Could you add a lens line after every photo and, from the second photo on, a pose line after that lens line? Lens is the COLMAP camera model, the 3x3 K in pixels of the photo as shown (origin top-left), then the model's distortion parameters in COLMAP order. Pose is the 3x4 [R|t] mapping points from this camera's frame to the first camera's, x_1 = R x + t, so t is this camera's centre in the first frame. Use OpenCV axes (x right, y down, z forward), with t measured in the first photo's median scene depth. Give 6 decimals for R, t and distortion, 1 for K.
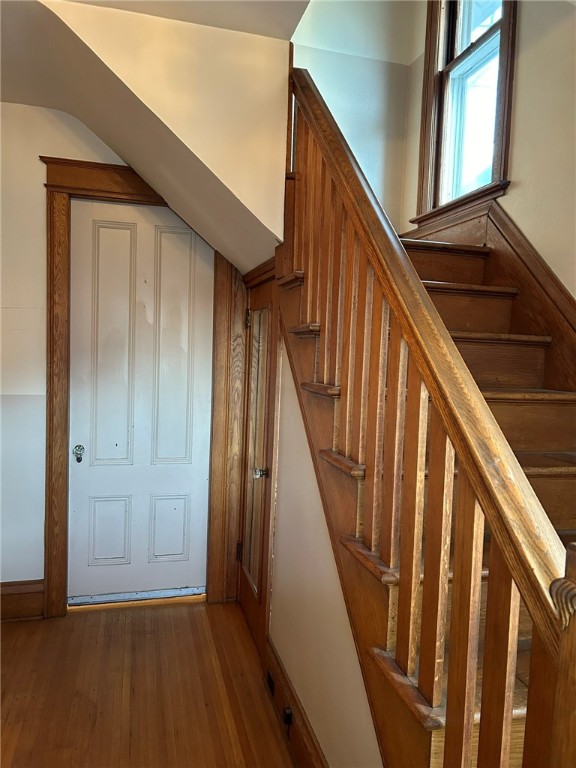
lens RADIAL K [[582.0, 0, 275.4], [0, 582.0, 388.4], [0, 0, 1]] dist [0.055513, -0.085050]
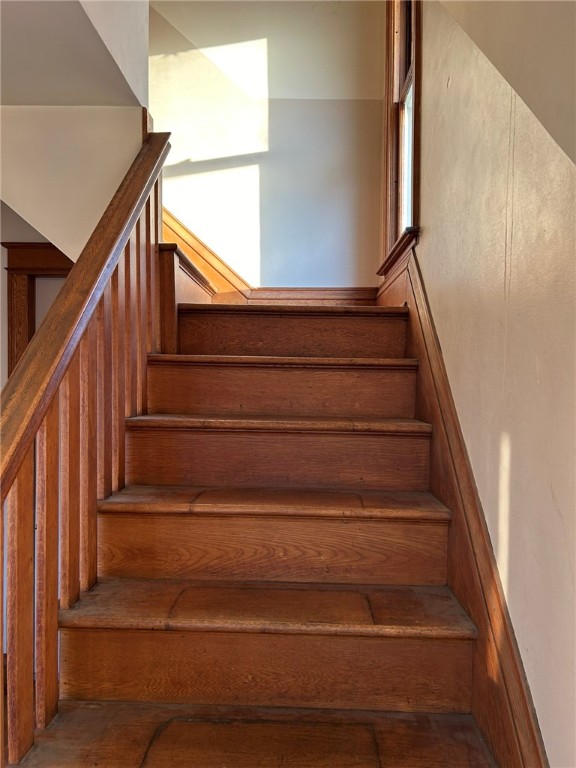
lens RADIAL K [[582.0, 0, 275.4], [0, 582.0, 388.4], [0, 0, 1]] dist [0.055513, -0.085050]
pose [[0.963401, -0.026461, -0.266754, 0.445155], [0.009125, 0.997777, -0.066019, -0.080879], [0.267908, 0.061168, 0.961501, 0.185435]]
